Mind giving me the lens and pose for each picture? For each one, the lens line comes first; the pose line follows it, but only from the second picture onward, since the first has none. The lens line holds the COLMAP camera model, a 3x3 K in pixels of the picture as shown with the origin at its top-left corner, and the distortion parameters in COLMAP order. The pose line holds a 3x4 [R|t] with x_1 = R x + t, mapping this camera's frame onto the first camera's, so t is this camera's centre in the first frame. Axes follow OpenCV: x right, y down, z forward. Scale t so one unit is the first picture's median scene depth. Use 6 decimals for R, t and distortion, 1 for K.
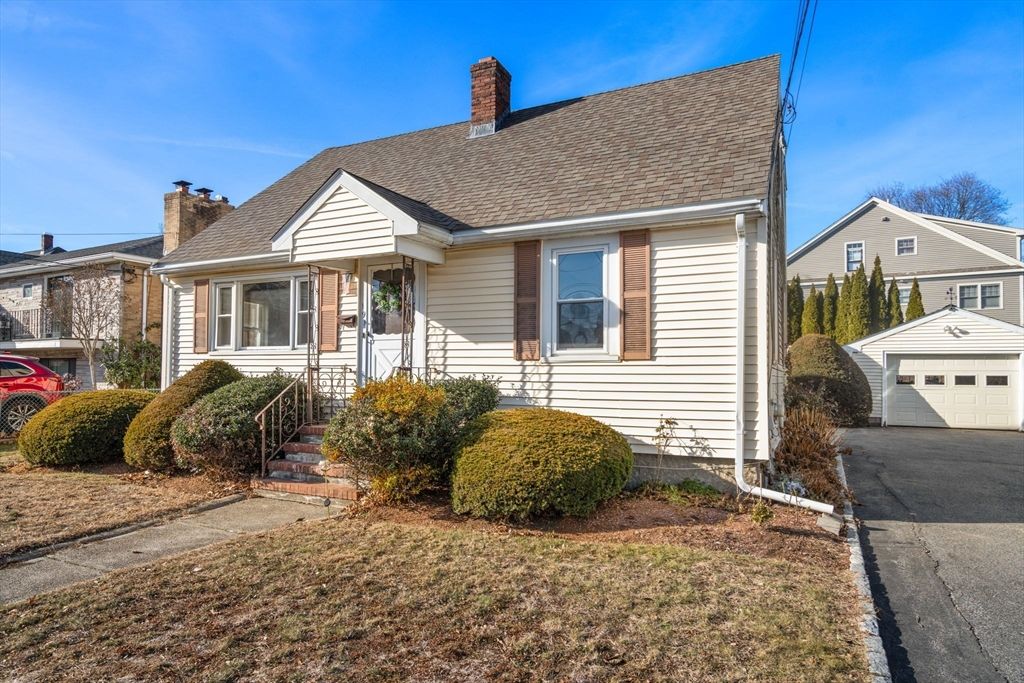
lens RADIAL K [[469.9, 0, 512.5], [0, 469.9, 343.4], [0, 0, 1]] dist [-0.002390, 0.002789]
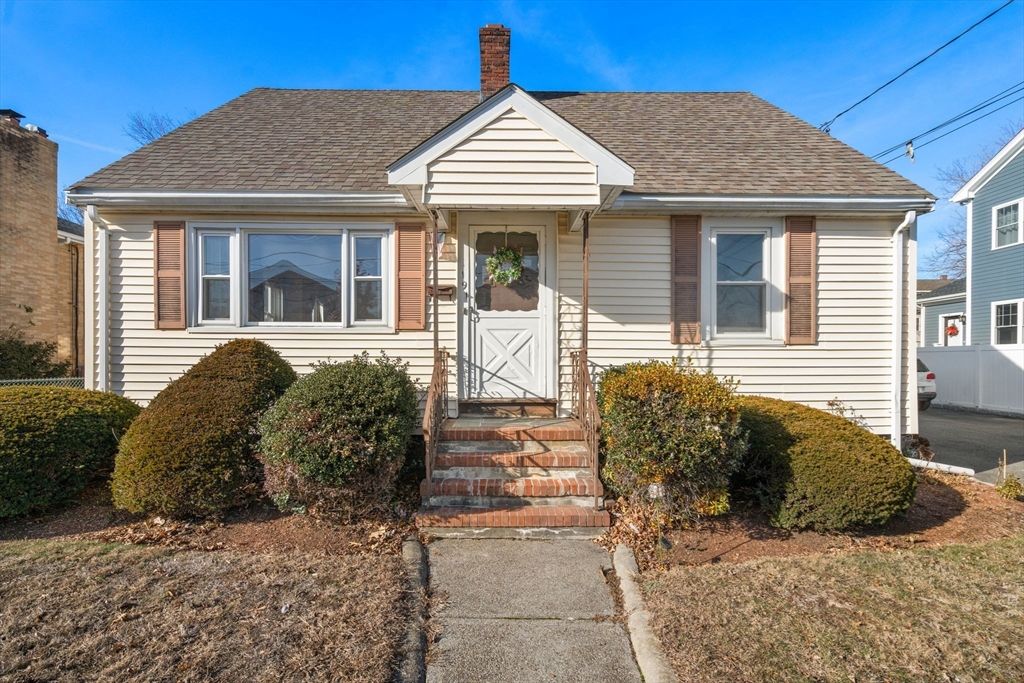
lens RADIAL K [[405.6, 0, 512.2], [0, 405.6, 347.2], [0, 0, 1]] dist [-0.001549, 0.000438]
pose [[0.929503, 0.007479, 0.368740, -0.576237], [-0.021453, 0.999198, 0.033812, 0.021987], [-0.368191, -0.039339, 0.928917, 0.369920]]
